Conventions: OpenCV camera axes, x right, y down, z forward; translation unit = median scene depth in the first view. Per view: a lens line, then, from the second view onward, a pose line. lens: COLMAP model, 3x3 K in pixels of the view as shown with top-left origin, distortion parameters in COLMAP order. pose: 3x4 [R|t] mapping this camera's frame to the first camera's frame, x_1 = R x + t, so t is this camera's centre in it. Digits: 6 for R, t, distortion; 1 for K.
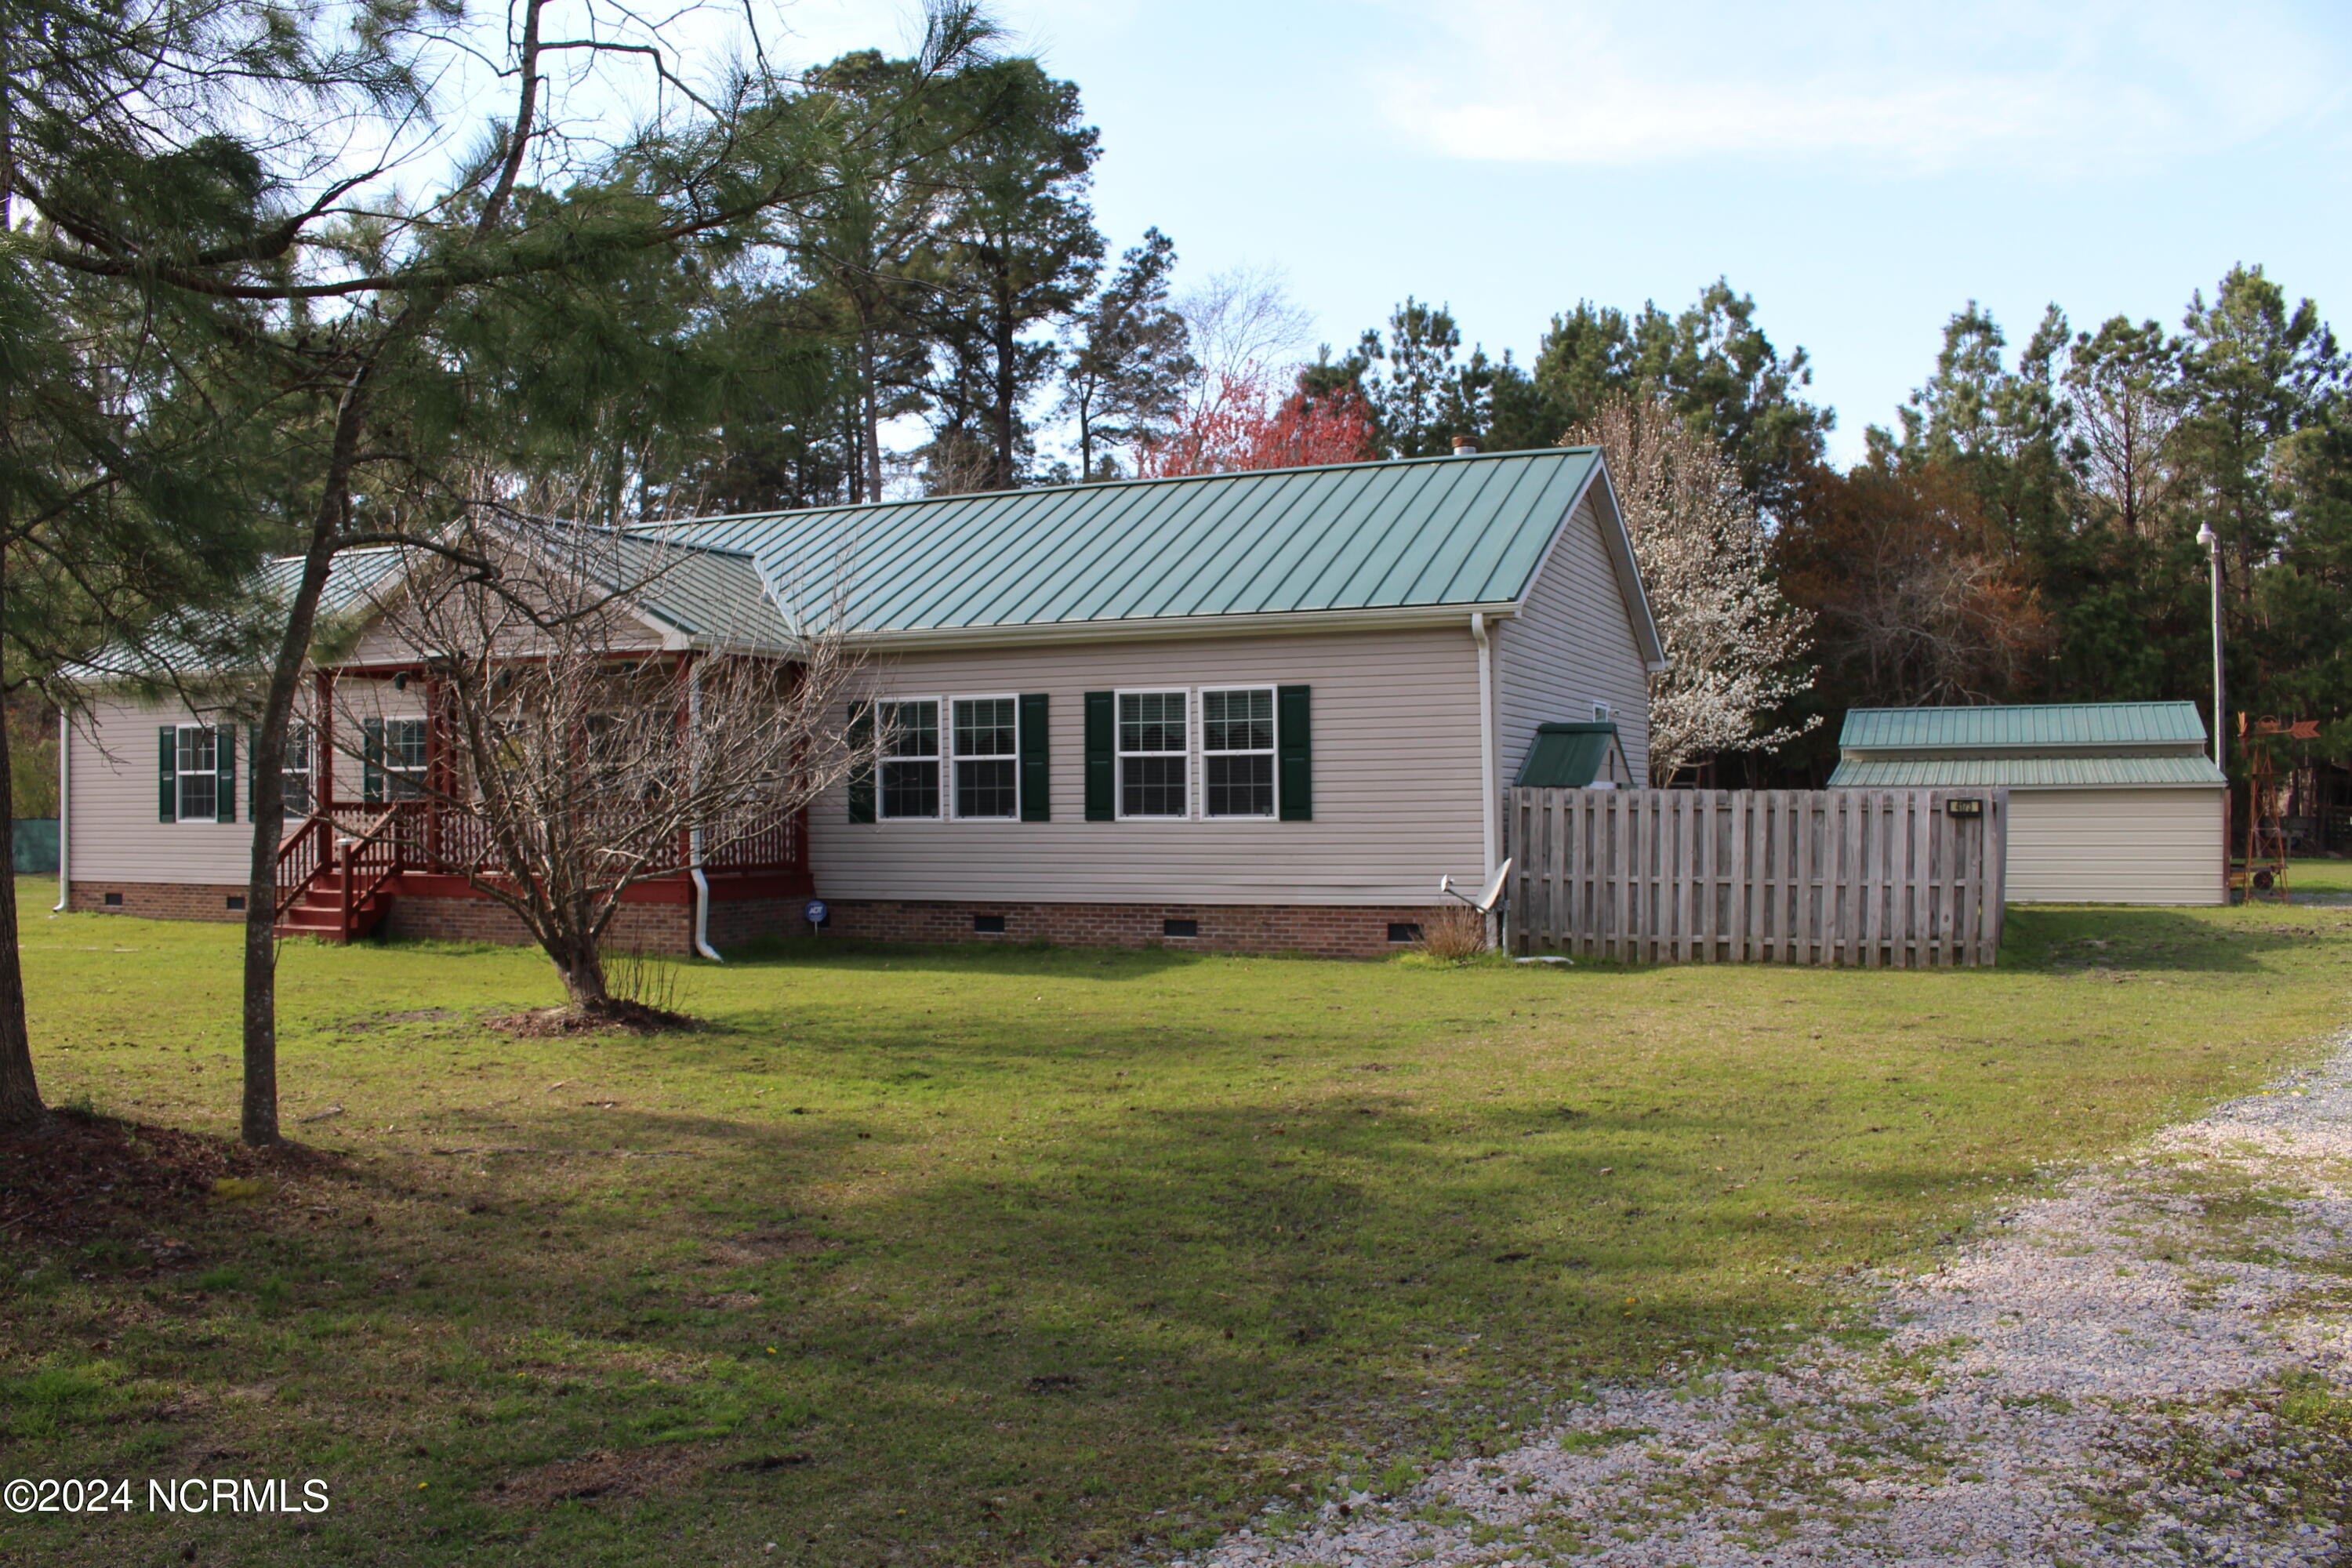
lens RADIAL K [[1897.7, 0, 1176.0], [0, 1897.7, 784.0], [0, 0, 1]] dist [-0.166906, 0.147522]
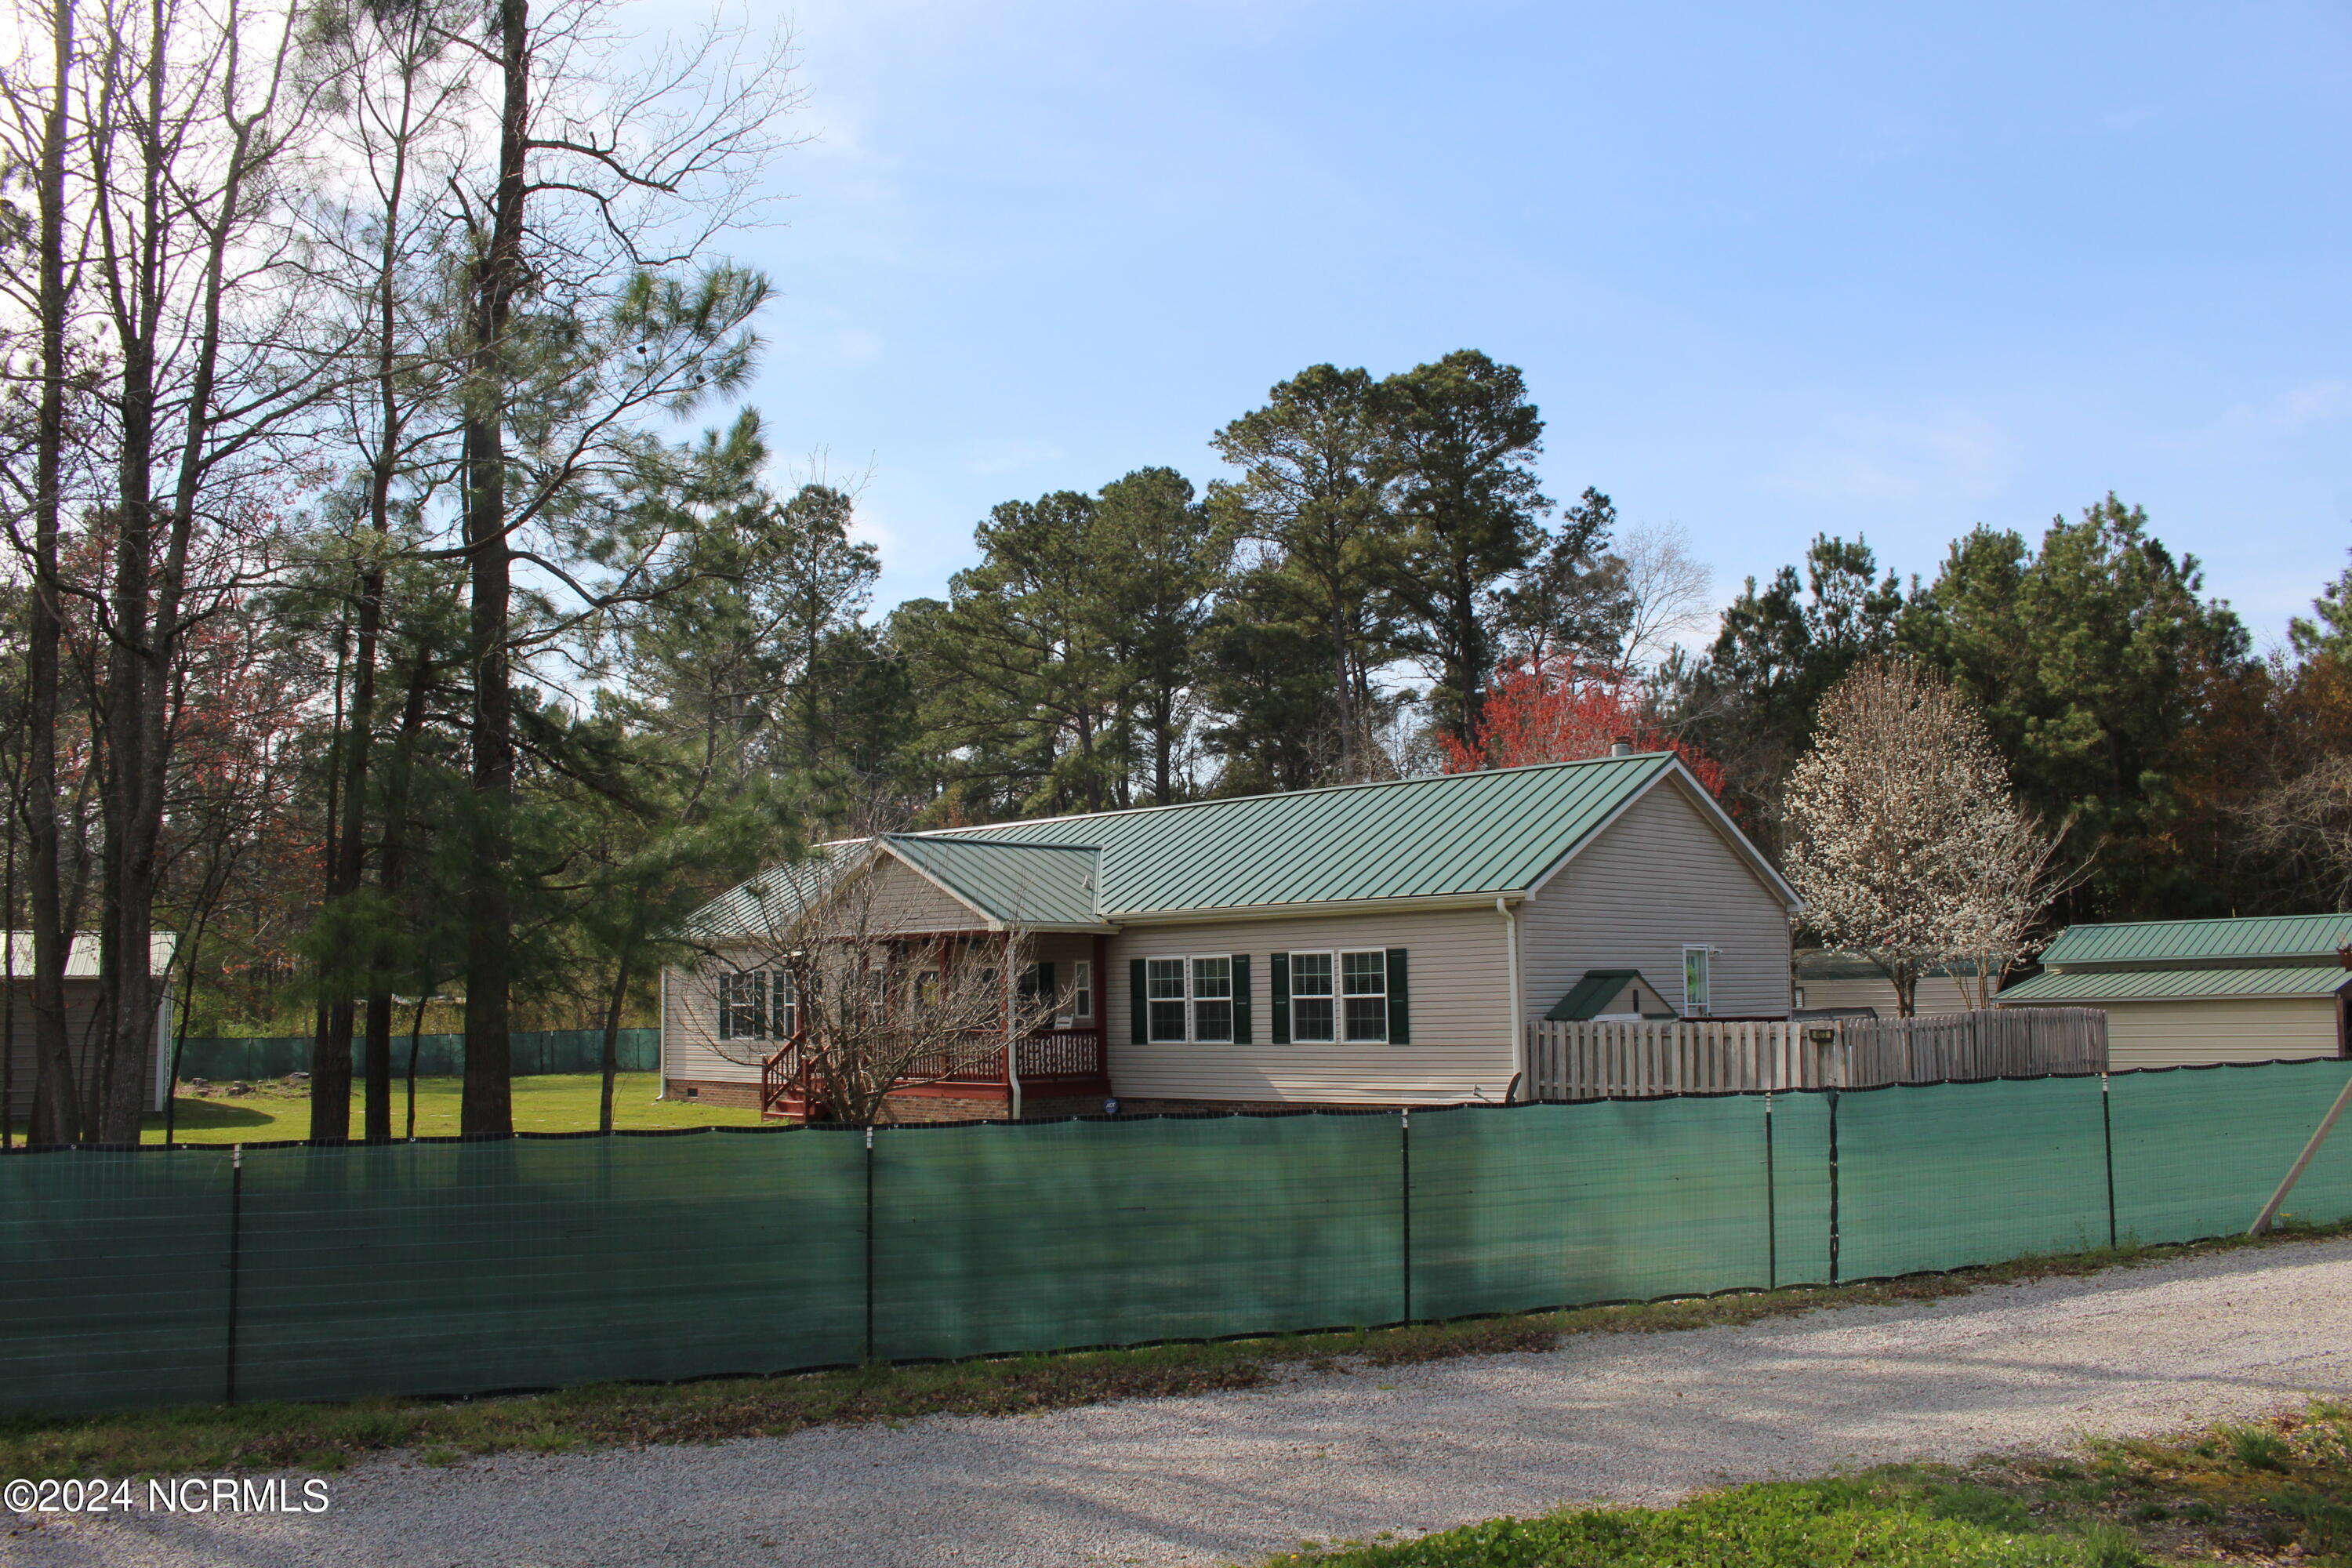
lens RADIAL K [[1897.7, 0, 1176.0], [0, 1897.7, 784.0], [0, 0, 1]] dist [-0.166906, 0.147522]
pose [[0.942110, -0.046444, -0.332073, 0.355769], [0.013459, 0.994800, -0.100951, -0.031520], [0.335035, 0.090638, 0.937836, -0.364510]]
